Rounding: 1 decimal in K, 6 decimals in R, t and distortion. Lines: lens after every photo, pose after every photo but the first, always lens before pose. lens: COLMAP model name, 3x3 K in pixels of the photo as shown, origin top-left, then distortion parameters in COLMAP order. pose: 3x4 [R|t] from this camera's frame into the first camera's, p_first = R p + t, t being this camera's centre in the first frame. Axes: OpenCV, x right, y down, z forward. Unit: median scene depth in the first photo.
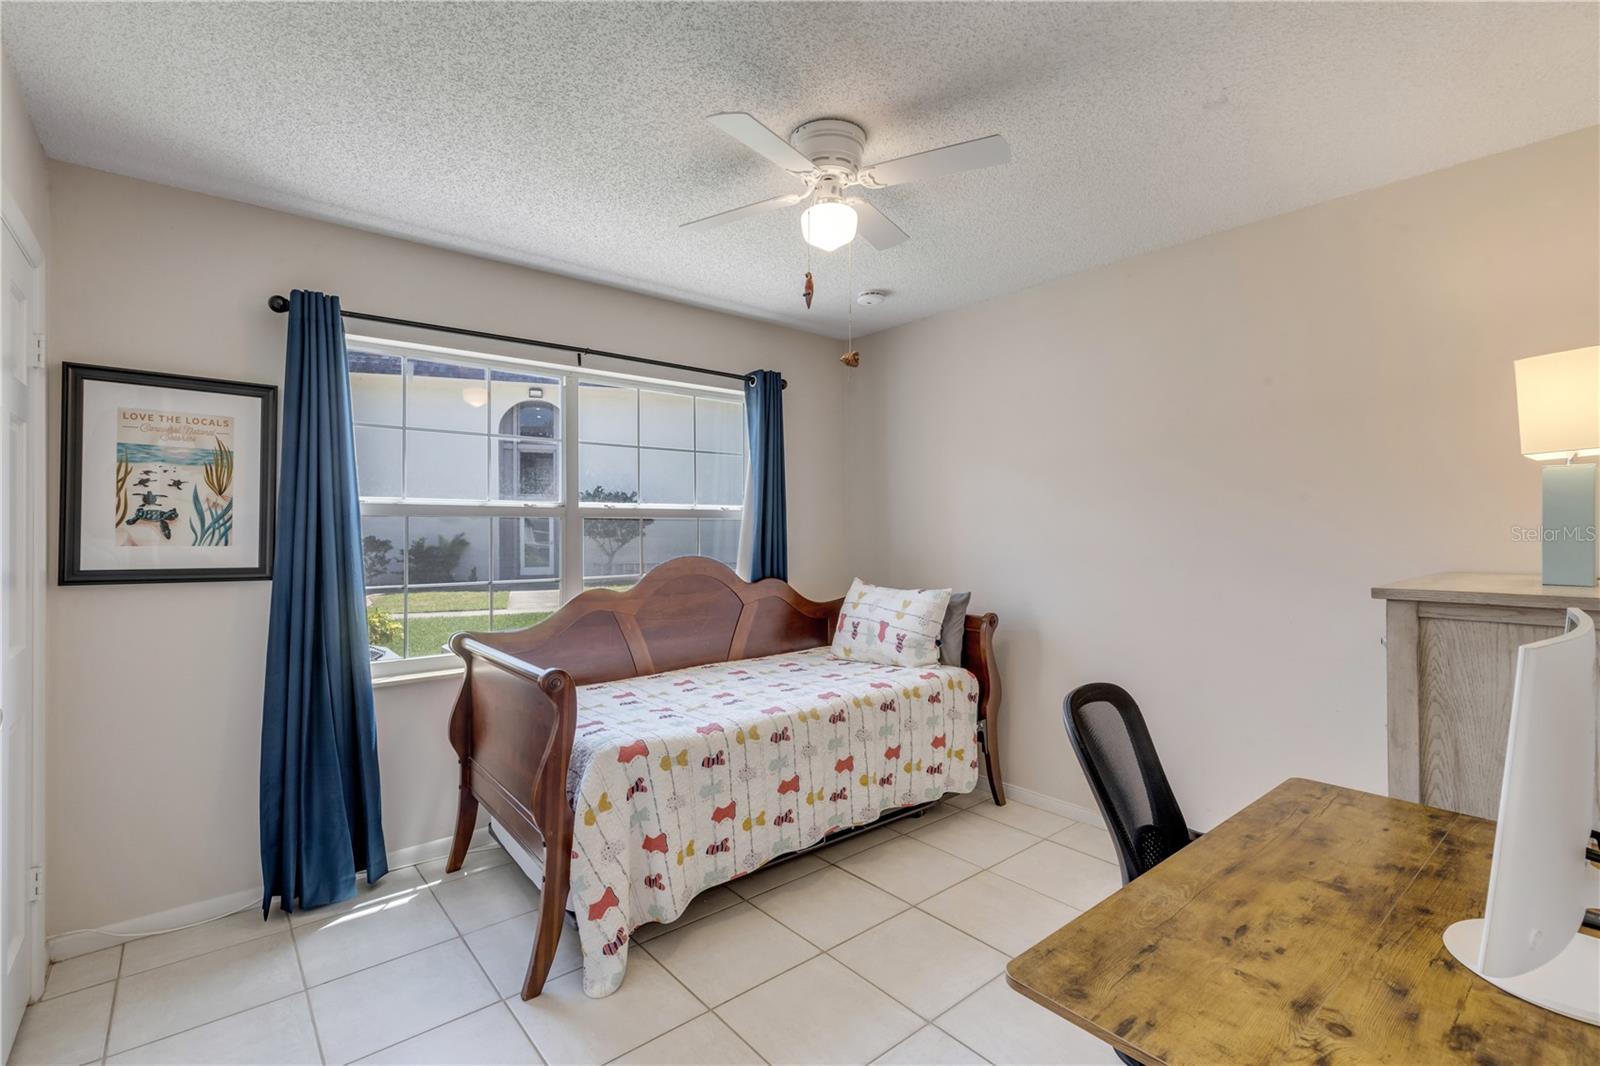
lens RADIAL K [[722.5, 0, 798.5], [0, 722.5, 531.5], [0, 0, 1]] dist [-0.000776, -0.000229]
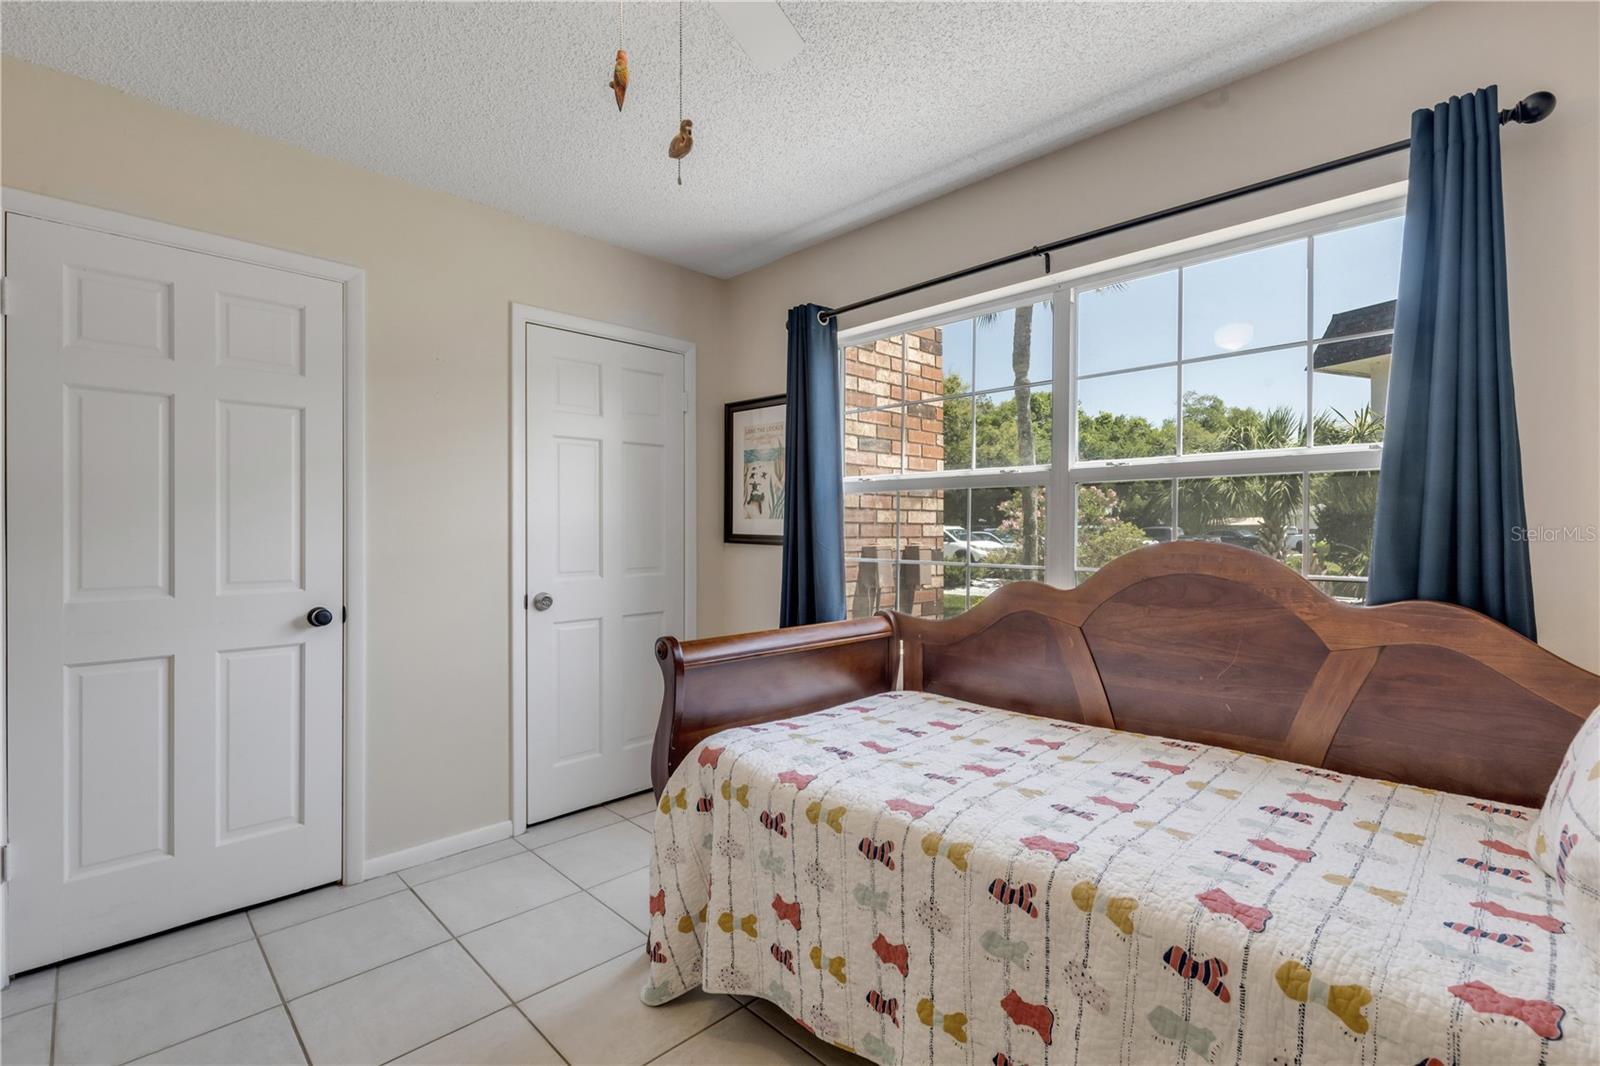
lens RADIAL K [[722.5, 0, 798.5], [0, 722.5, 531.5], [0, 0, 1]] dist [-0.000776, -0.000229]
pose [[0.077926, 0.005534, -0.996944, 0.527949], [-0.005485, 0.999972, 0.005122, 0.034968], [0.996944, 0.005069, 0.077954, 0.903901]]
